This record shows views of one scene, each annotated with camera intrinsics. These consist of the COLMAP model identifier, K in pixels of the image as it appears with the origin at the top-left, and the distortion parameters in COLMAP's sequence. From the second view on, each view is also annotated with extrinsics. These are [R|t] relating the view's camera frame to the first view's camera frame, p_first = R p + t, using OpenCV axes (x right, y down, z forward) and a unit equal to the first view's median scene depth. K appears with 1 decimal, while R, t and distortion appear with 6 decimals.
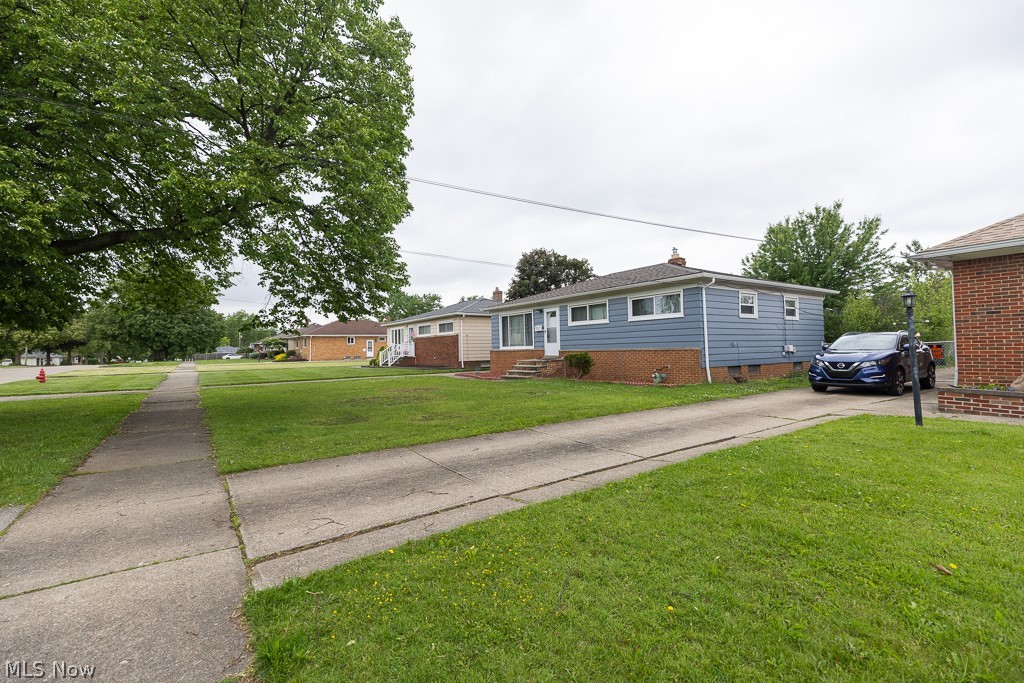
lens RADIAL K [[453.7, 0, 511.0], [0, 453.7, 340.4], [0, 0, 1]] dist [0.003736, -0.001032]
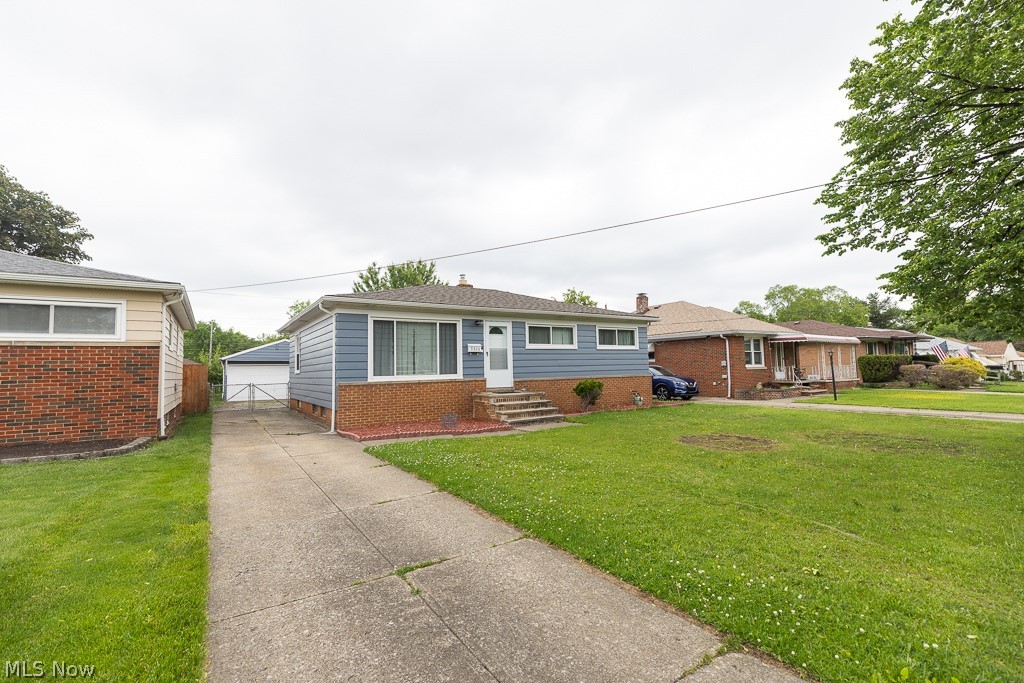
lens RADIAL K [[453.7, 0, 512.6], [0, 453.7, 340.7], [0, 0, 1]] dist [0.003736, -0.001032]
pose [[0.044511, 0.094418, 0.994537, -0.628316], [0.006956, 0.995470, -0.094818, 0.027775], [-0.998985, 0.011139, 0.043653, 0.942382]]
